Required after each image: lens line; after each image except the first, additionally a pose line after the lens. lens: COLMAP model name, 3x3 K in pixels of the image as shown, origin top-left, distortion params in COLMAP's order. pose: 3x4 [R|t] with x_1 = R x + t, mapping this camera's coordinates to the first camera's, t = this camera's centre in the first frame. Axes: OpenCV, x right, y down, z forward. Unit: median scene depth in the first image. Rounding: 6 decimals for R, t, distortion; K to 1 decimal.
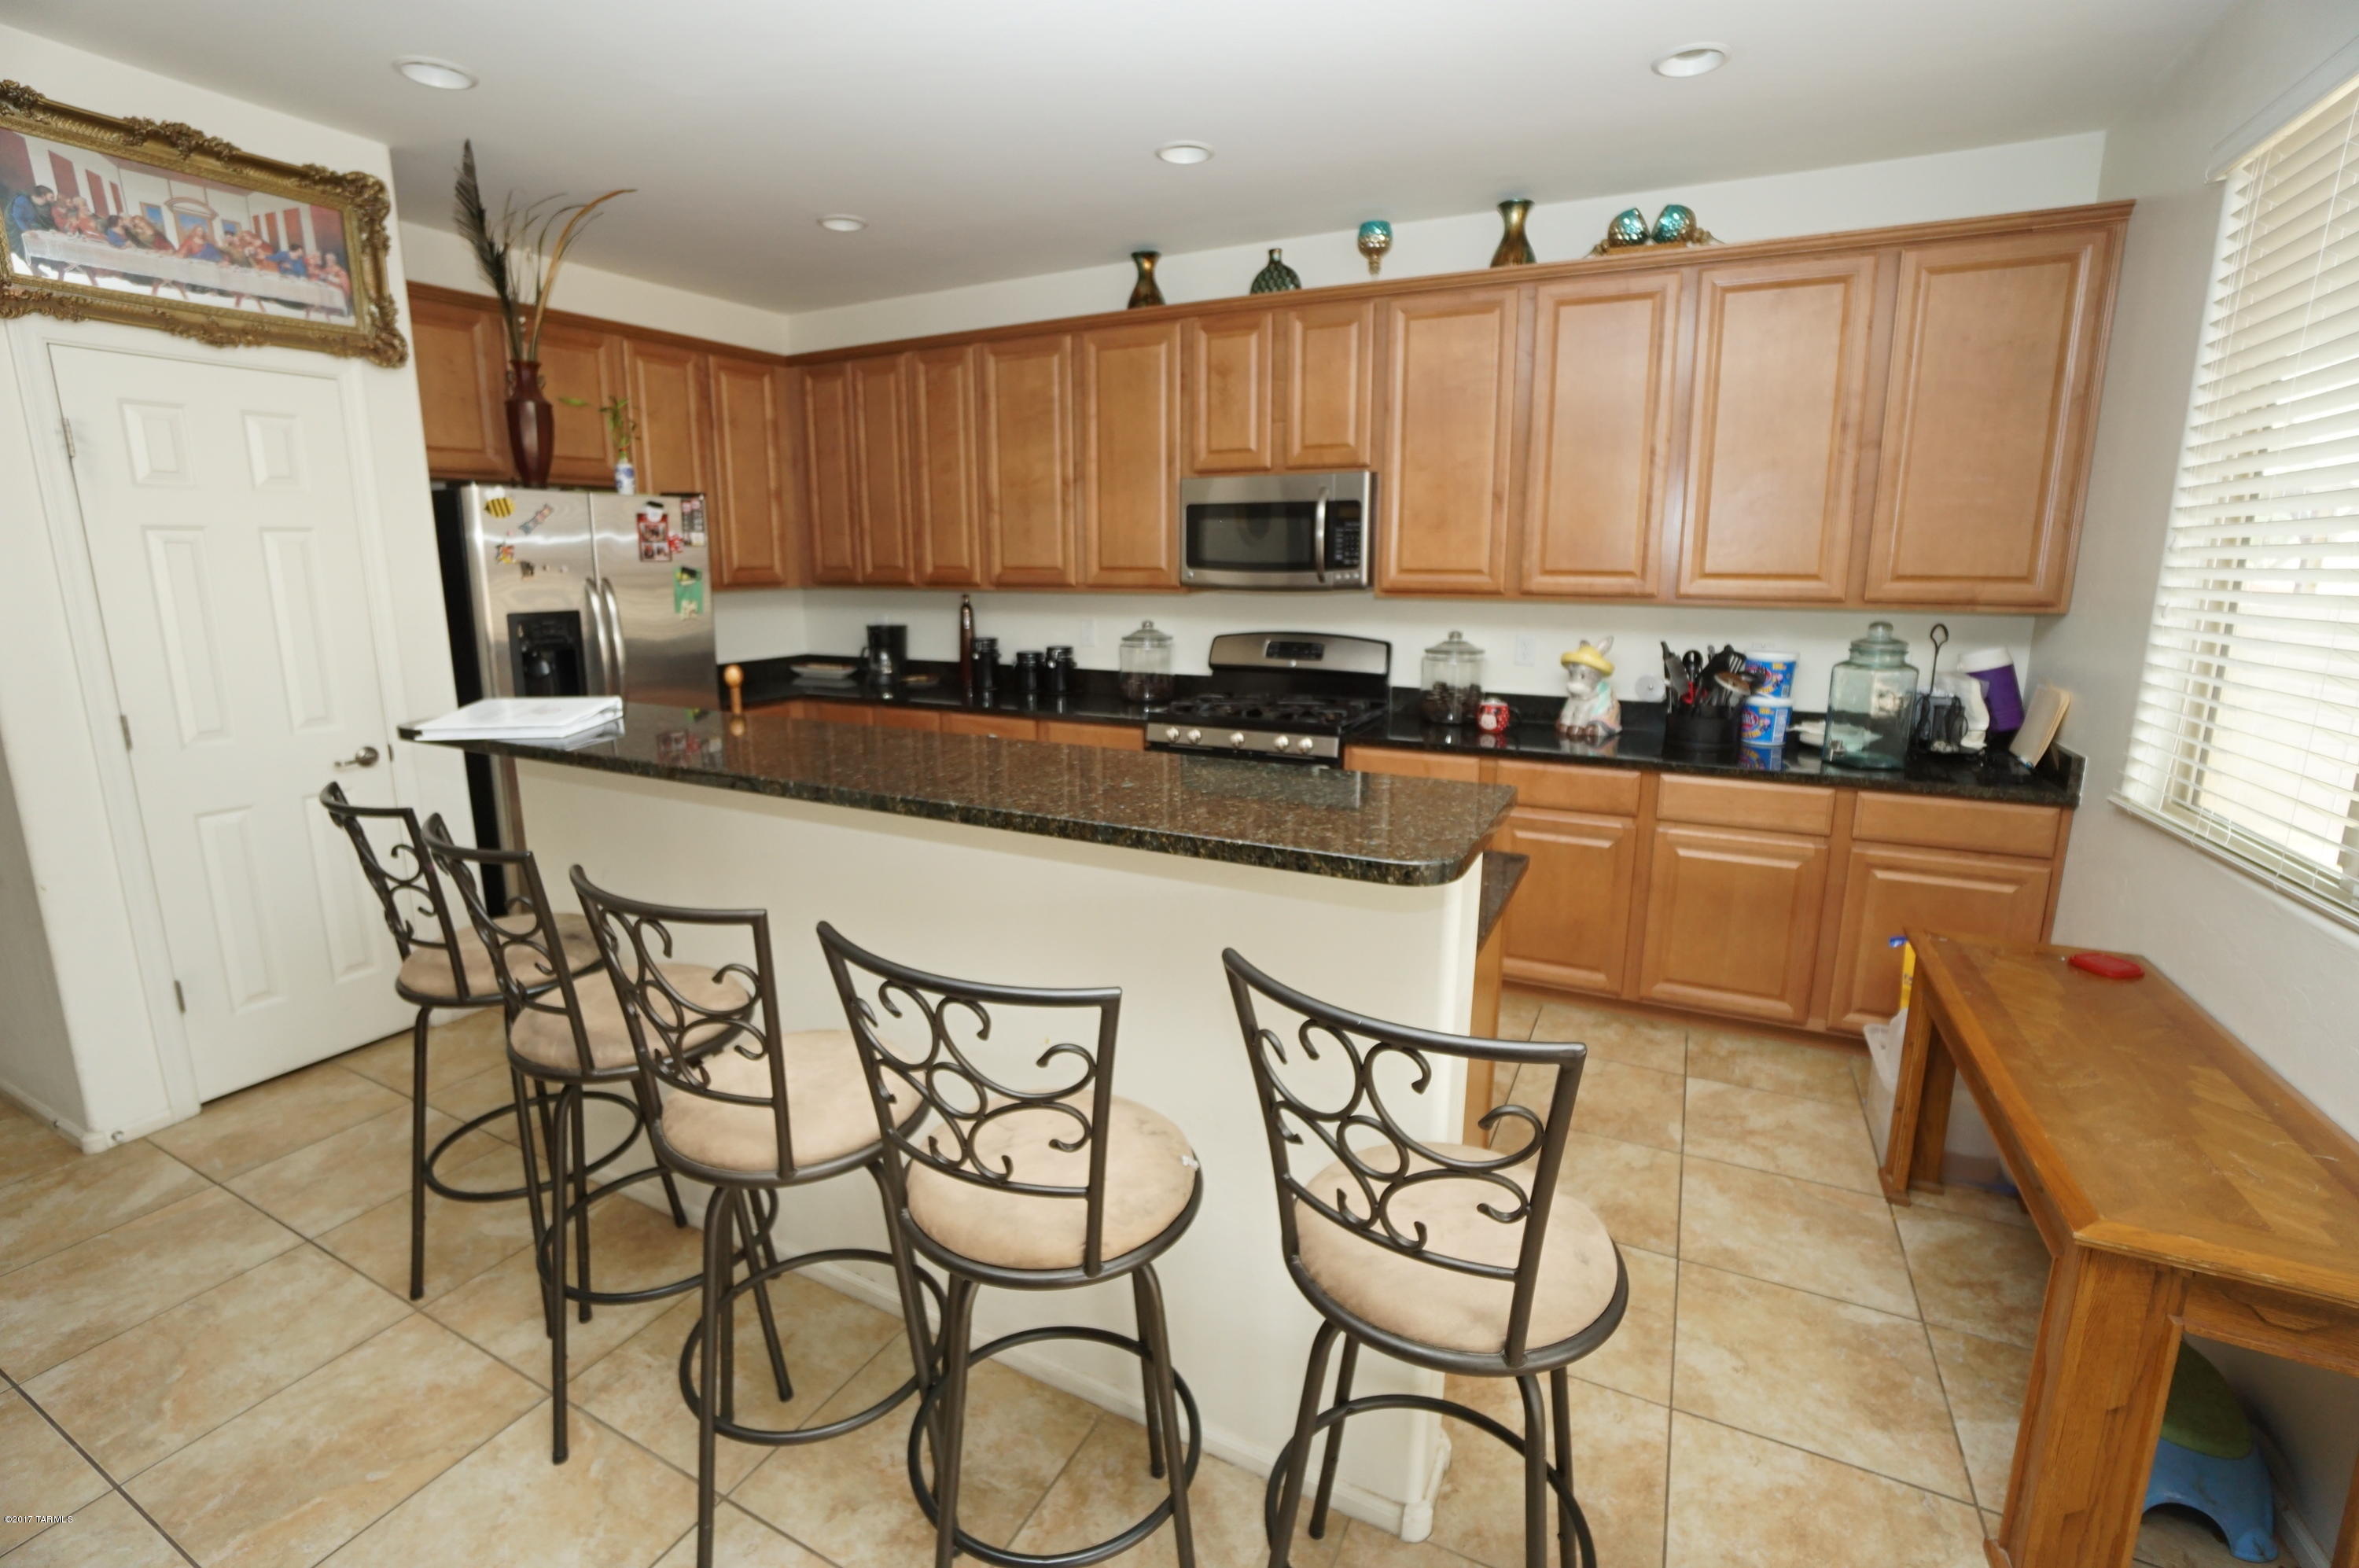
lens RADIAL K [[1068.3, 0, 1244.3], [0, 1068.3, 783.1], [0, 0, 1]] dist [-0.027024, 0.000466]
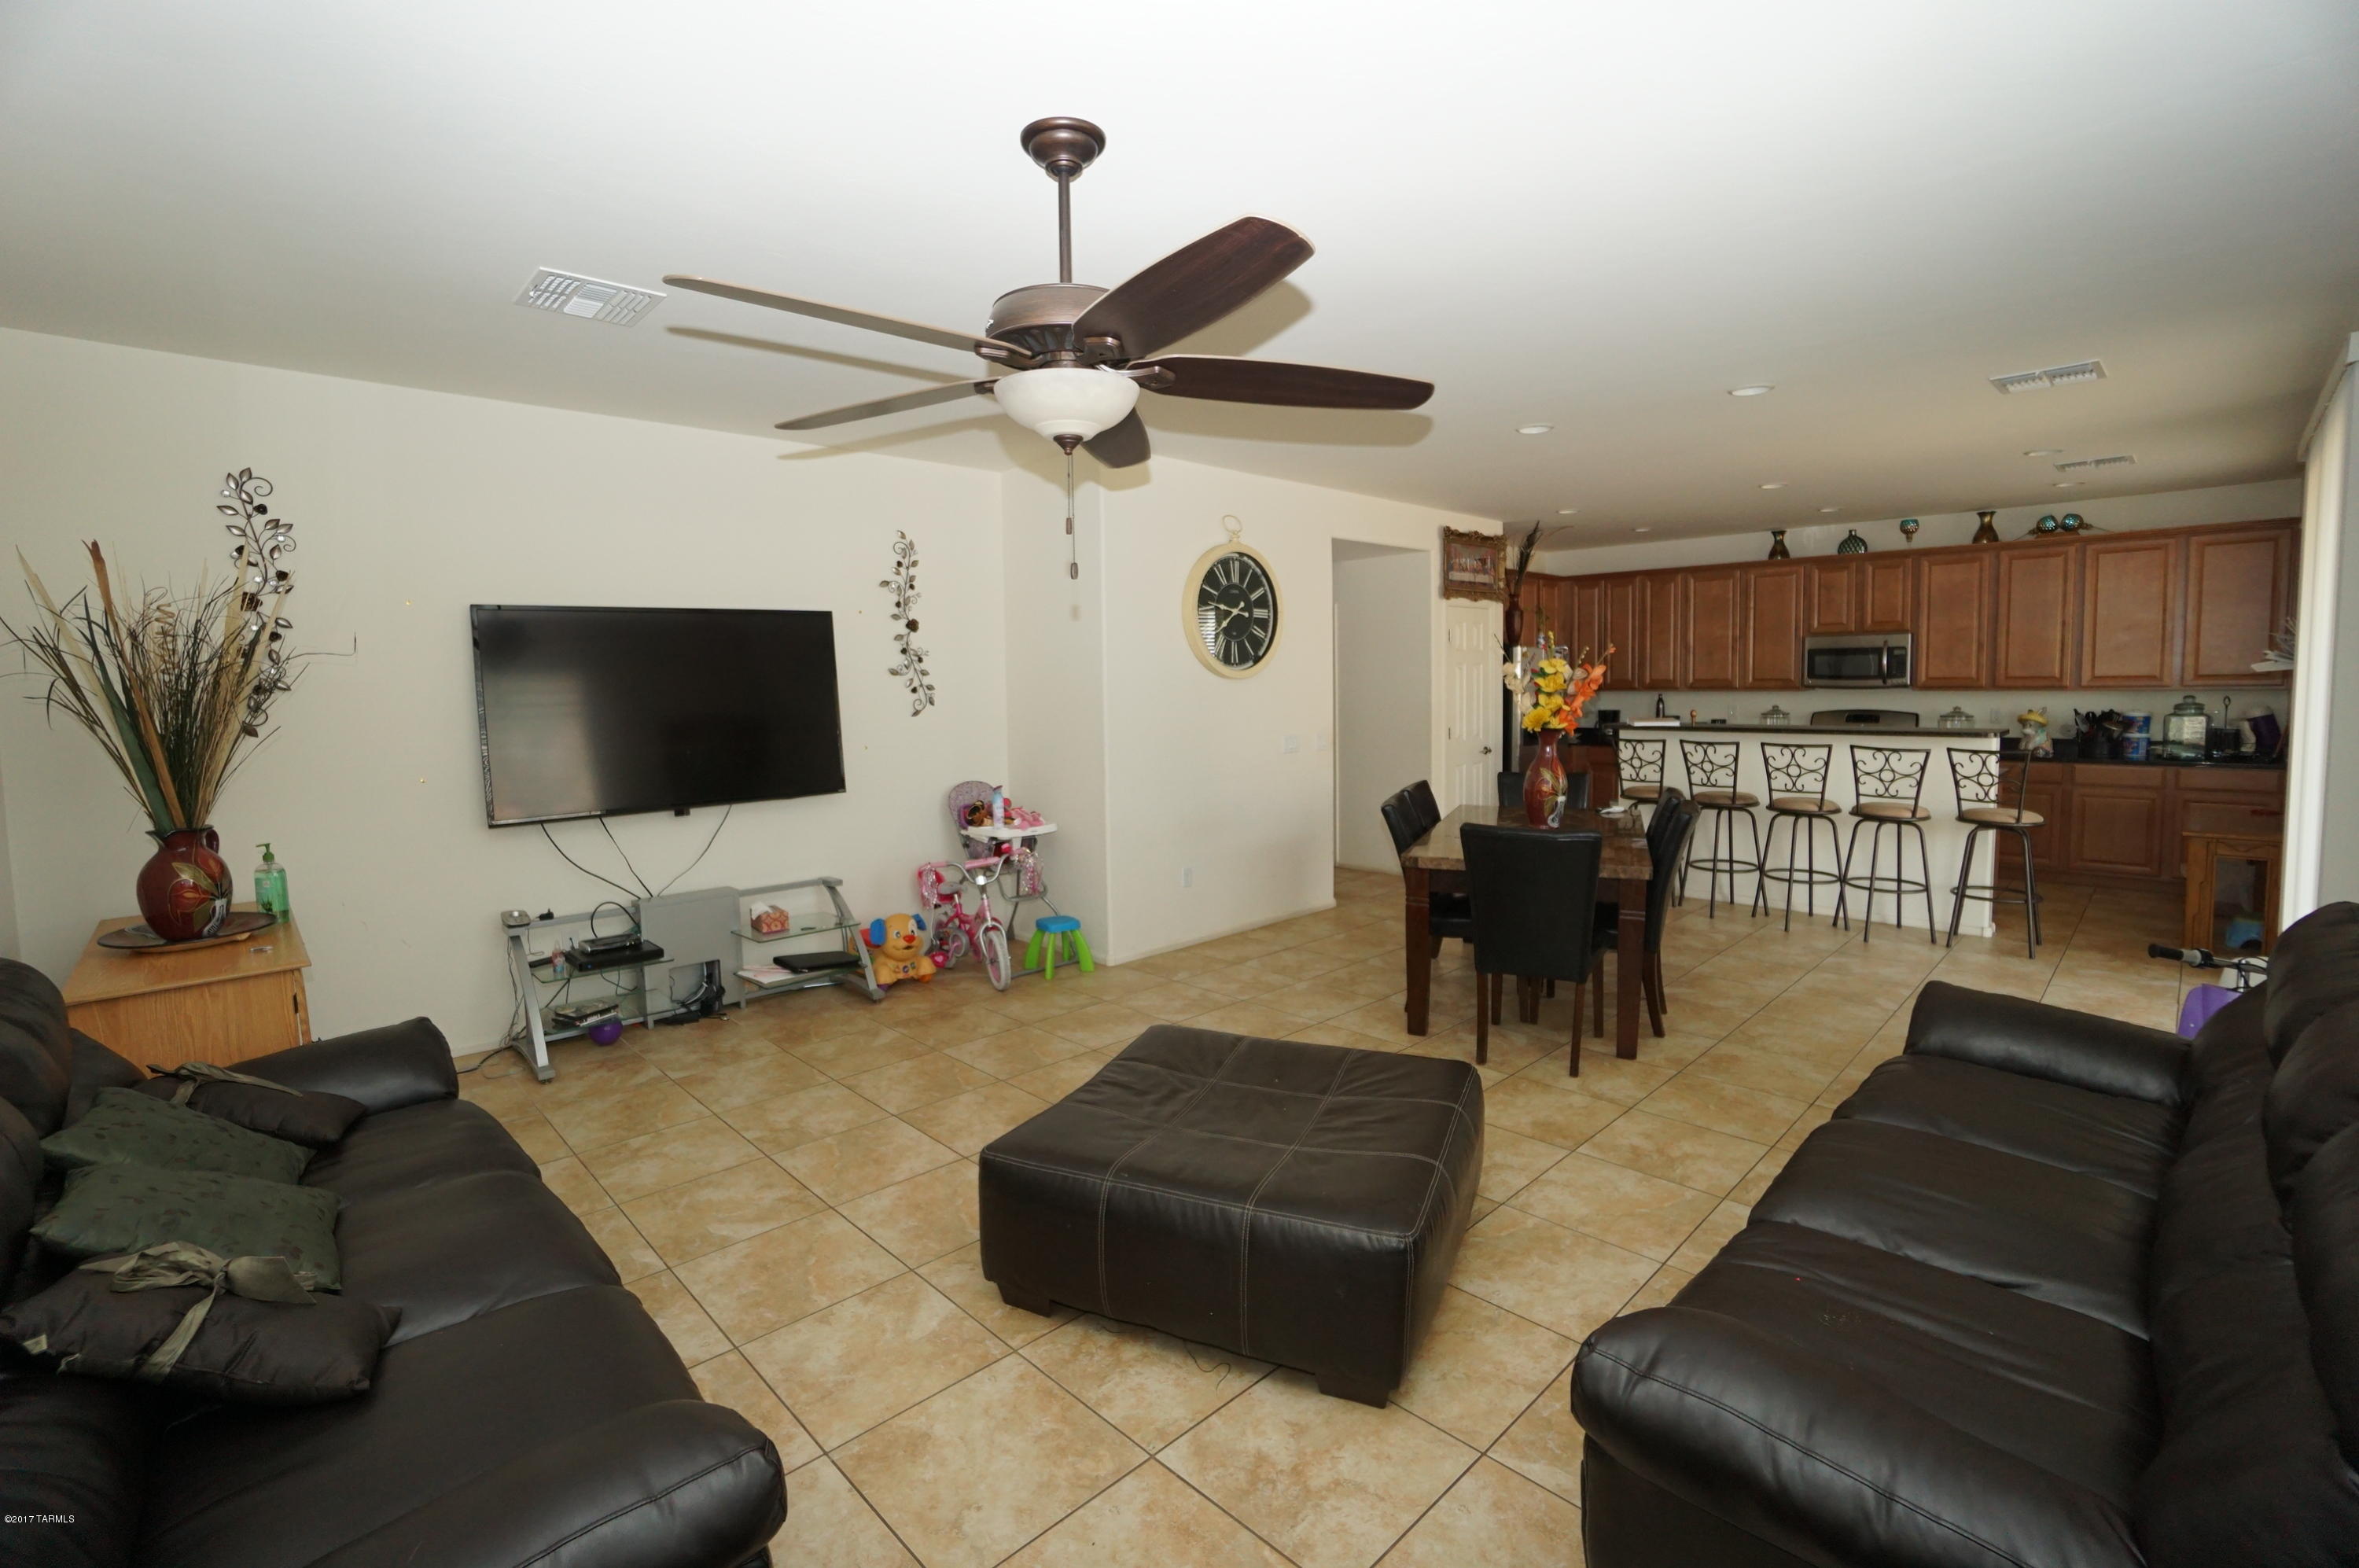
lens RADIAL K [[1045.2, 0, 1182.8], [0, 1045.2, 755.8], [0, 0, 1]] dist [-0.069481, 0.022861]
pose [[0.925986, 0.016140, -0.377213, -0.478205], [-0.070303, 0.988984, -0.130263, 0.331310], [0.370955, 0.147141, 0.916920, -1.418054]]
